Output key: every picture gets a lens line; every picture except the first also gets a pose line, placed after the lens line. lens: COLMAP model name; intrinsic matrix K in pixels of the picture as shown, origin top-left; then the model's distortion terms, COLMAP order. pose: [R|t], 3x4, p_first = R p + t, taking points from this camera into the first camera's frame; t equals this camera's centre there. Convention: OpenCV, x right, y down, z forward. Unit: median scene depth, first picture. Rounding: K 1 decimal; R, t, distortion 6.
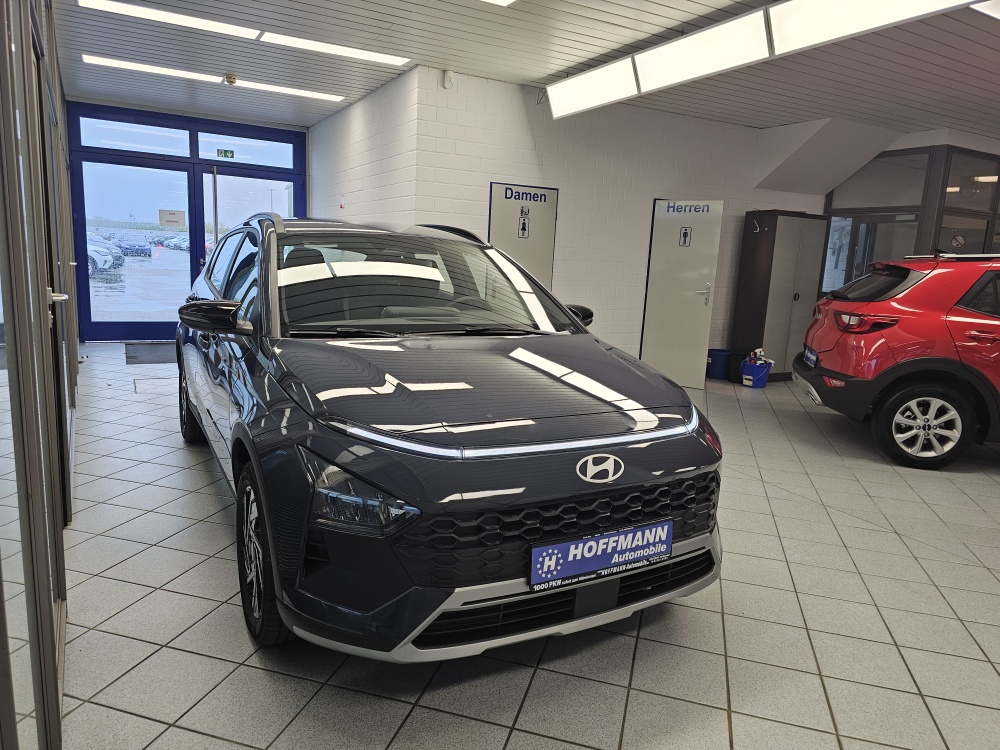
lens RADIAL K [[660.7, 0, 503.1], [0, 660.7, 370.5], [0, 0, 1]] dist [0.080674, -0.075298]
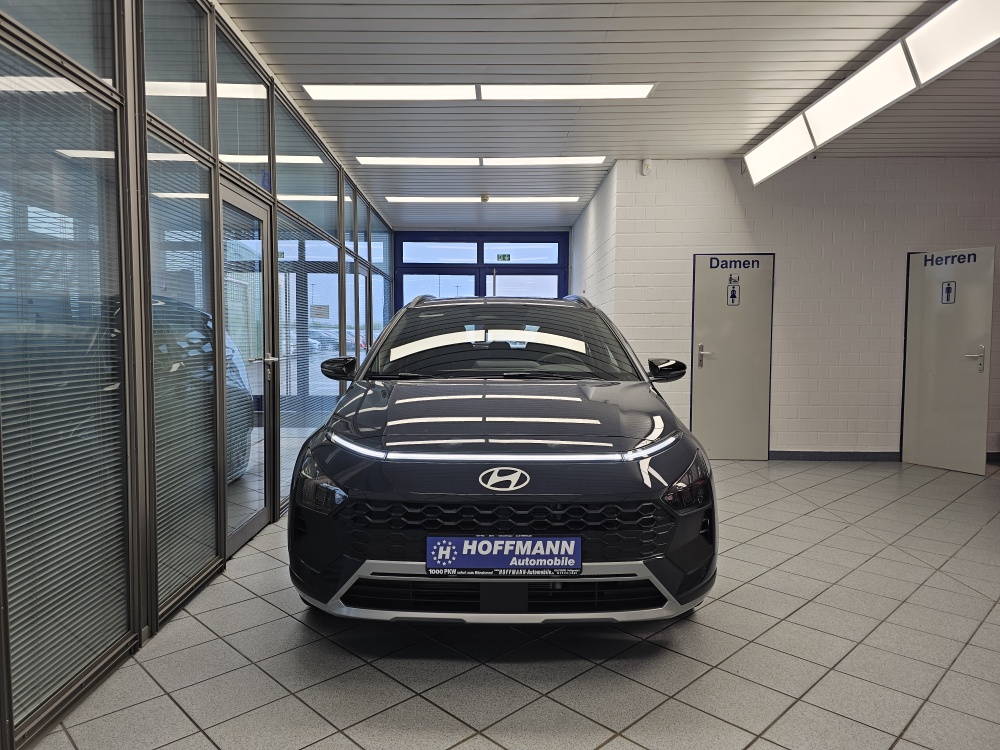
lens RADIAL K [[665.6, 0, 504.1], [0, 665.6, 372.3], [0, 0, 1]] dist [0.077281, -0.080190]
pose [[0.870563, -0.019102, -0.491687, 0.709671], [-0.045835, 0.991754, -0.119682, 0.100881], [0.489918, 0.126727, 0.862508, -0.021544]]
